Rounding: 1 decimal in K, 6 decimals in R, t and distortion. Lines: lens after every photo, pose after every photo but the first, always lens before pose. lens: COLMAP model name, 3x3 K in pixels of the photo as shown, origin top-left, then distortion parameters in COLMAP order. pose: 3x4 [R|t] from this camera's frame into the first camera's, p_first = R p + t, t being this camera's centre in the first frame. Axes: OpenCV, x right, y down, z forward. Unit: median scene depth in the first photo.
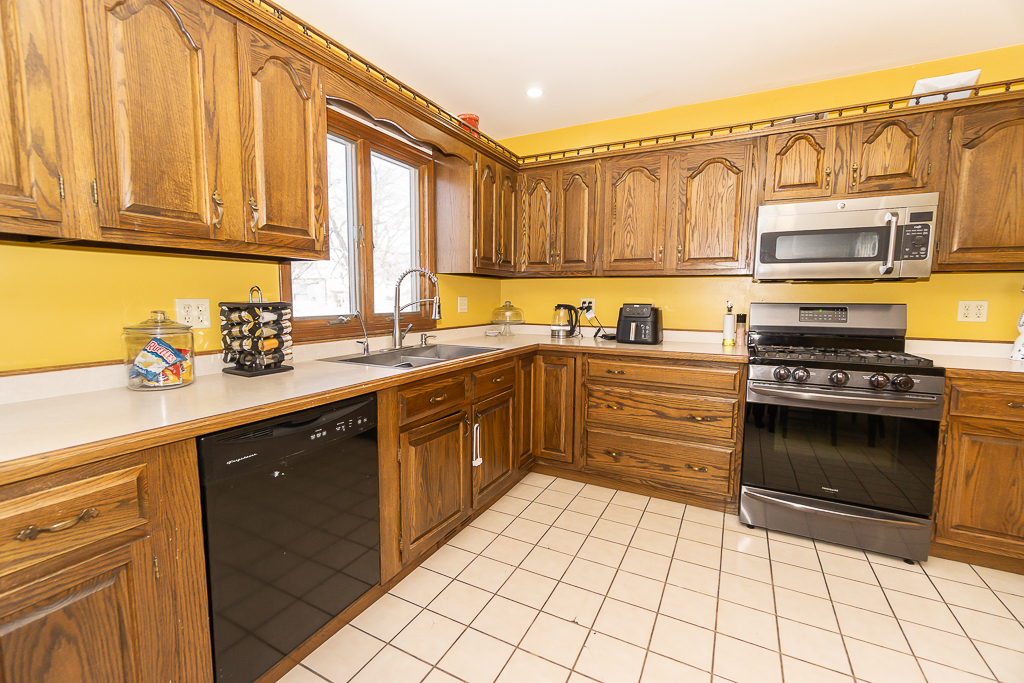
lens RADIAL K [[441.0, 0, 513.2], [0, 441.0, 343.2], [0, 0, 1]] dist [-0.004771, -0.000838]
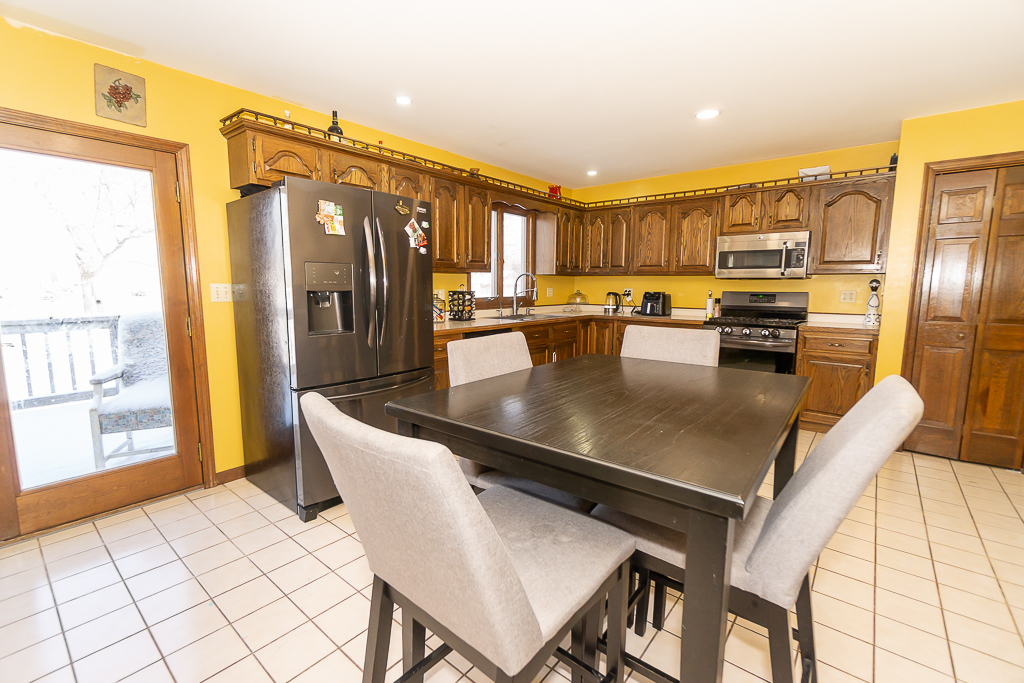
lens RADIAL K [[441.0, 0, 512.7], [0, 441.0, 340.7], [0, 0, 1]] dist [-0.004771, -0.000838]
pose [[0.978584, 0.024758, -0.204353, 0.119412], [-0.020104, 0.999490, 0.024821, 0.074358], [0.204863, -0.020181, 0.978583, -0.855158]]
